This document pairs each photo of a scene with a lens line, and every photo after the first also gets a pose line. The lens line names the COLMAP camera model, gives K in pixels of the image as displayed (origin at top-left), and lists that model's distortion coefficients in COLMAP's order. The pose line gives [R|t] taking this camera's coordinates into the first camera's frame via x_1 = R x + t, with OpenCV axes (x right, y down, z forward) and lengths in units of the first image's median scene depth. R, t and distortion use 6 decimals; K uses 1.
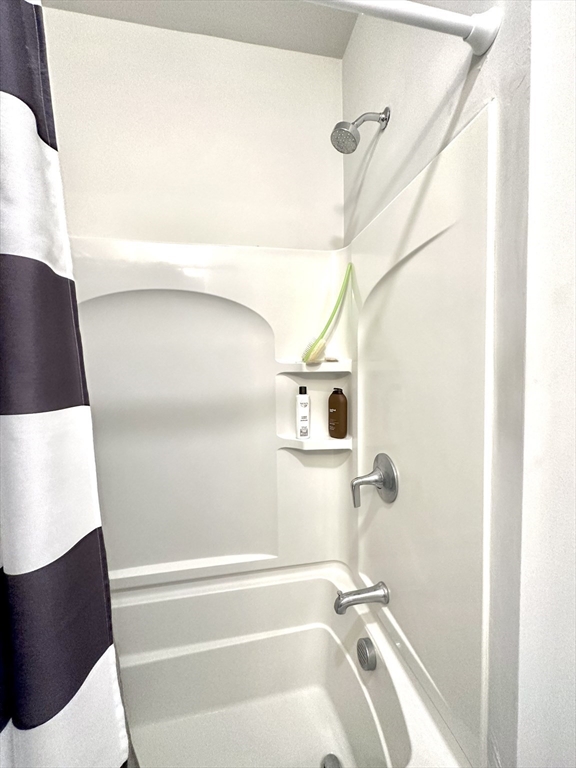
lens RADIAL K [[305.8, 0, 291.0], [0, 305.8, 384.5], [0, 0, 1]] dist [-0.005186, 0.000940]
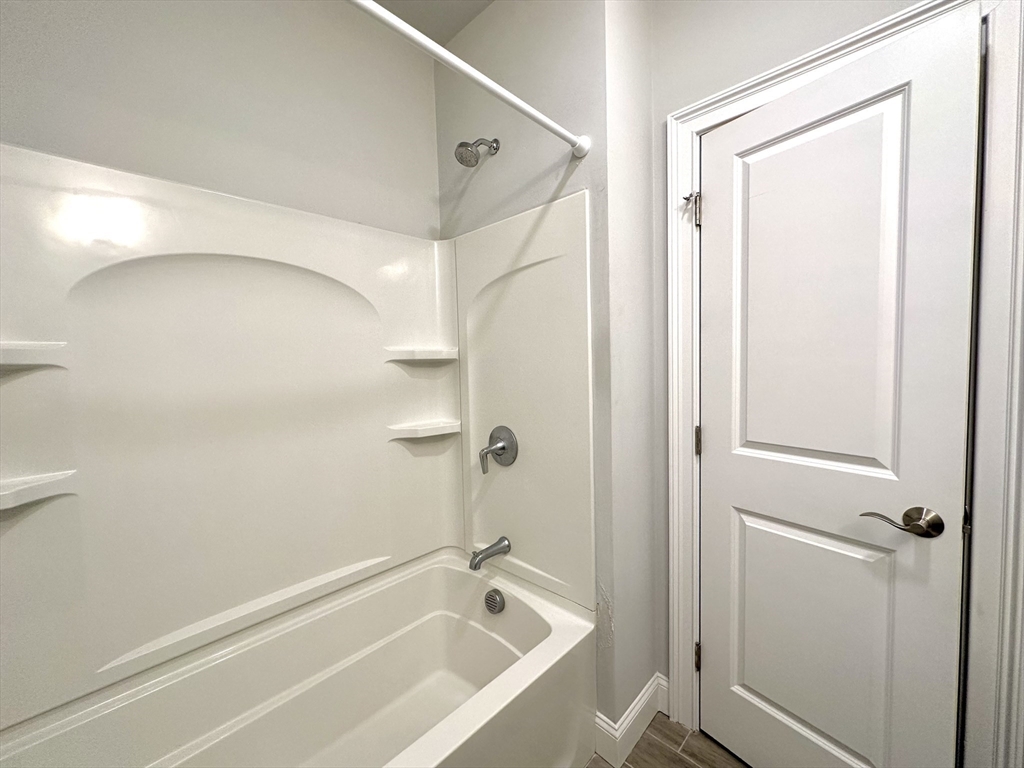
lens RADIAL K [[407.7, 0, 510.8], [0, 407.7, 388.1], [0, 0, 1]] dist [-0.005186, 0.000940]
pose [[0.818829, -0.041198, 0.572558, -0.488157], [0.042608, 0.999032, 0.010950, 0.052801], [-0.572455, 0.015429, 0.819791, -0.277787]]
